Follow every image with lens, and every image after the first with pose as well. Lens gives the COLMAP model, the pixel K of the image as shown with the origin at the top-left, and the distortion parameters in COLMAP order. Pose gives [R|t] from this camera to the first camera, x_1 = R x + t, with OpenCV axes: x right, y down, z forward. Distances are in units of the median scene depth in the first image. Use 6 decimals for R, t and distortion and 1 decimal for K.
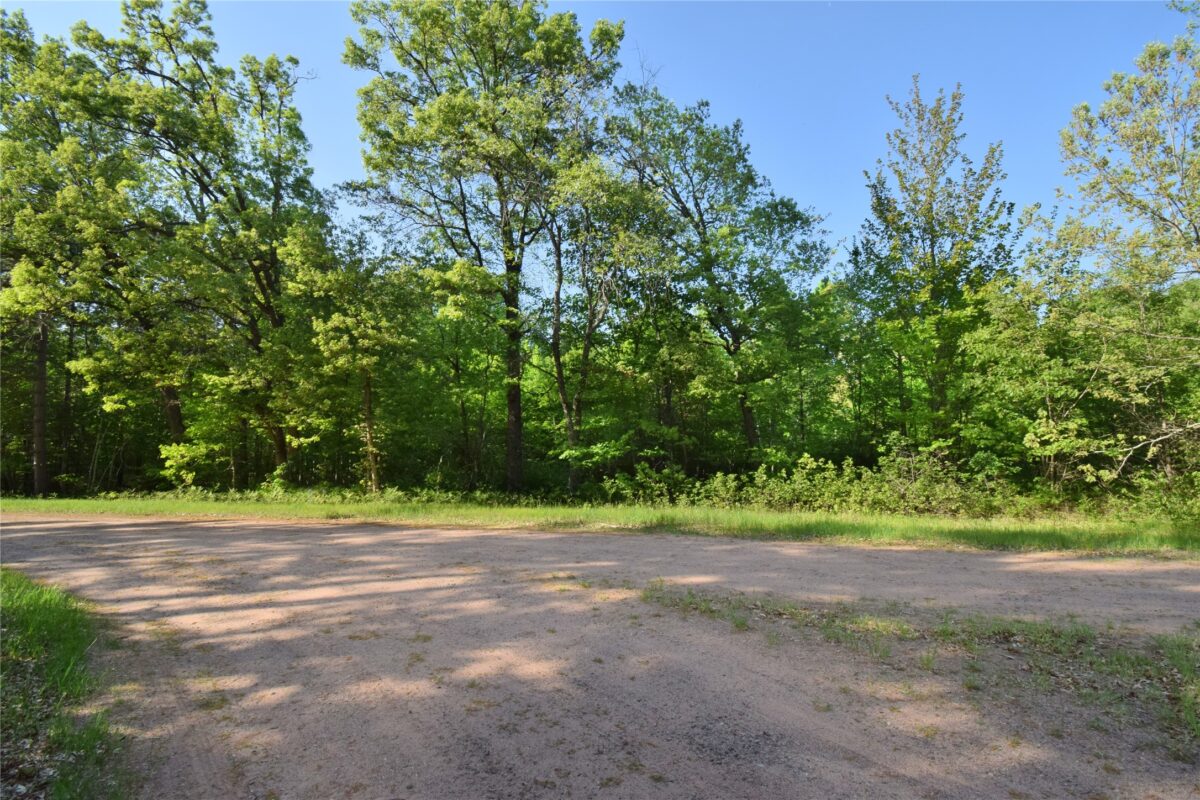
lens RADIAL K [[516.1, 0, 589.2], [0, 516.1, 400.1], [0, 0, 1]] dist [-0.014571, -0.009375]
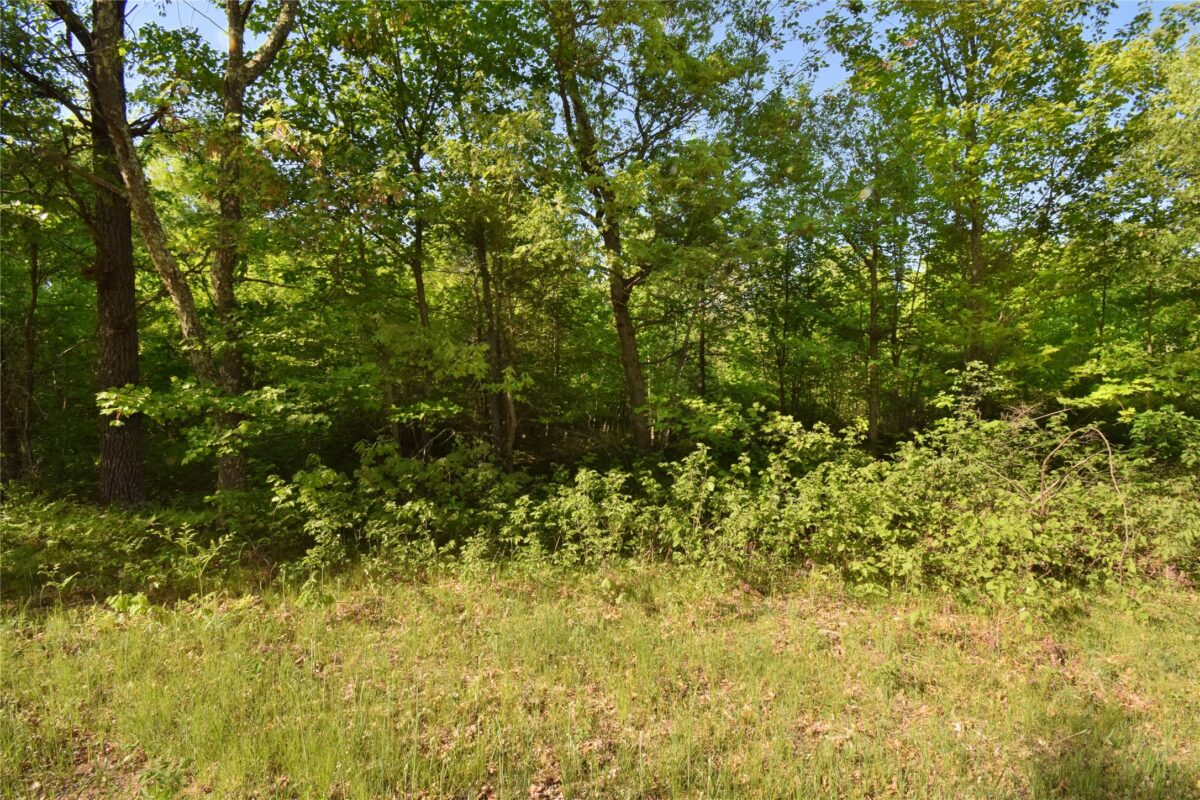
lens RADIAL K [[516.1, 0, 604.9], [0, 516.1, 401.5], [0, 0, 1]] dist [-0.014571, -0.009375]
pose [[0.954779, -0.004944, 0.297275, 0.155882], [-0.025810, 0.994709, 0.099439, 0.056839], [-0.296194, -0.102614, 0.949600, 0.639669]]
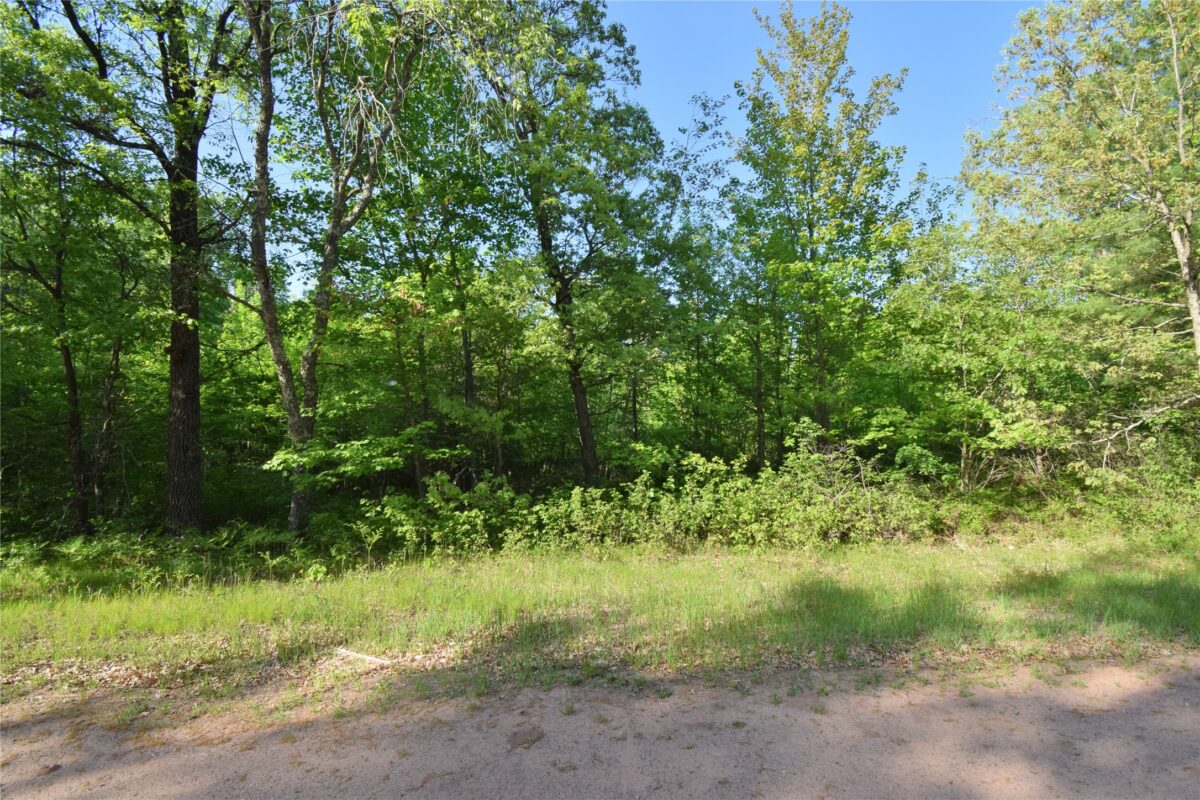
lens RADIAL K [[516.1, 0, 601.2], [0, 516.1, 403.6], [0, 0, 1]] dist [-0.014571, -0.009375]
pose [[0.904660, 0.013597, 0.425917, 0.027261], [-0.023286, 0.999575, 0.017550, 0.033613], [-0.425497, -0.025795, 0.904592, 0.444808]]
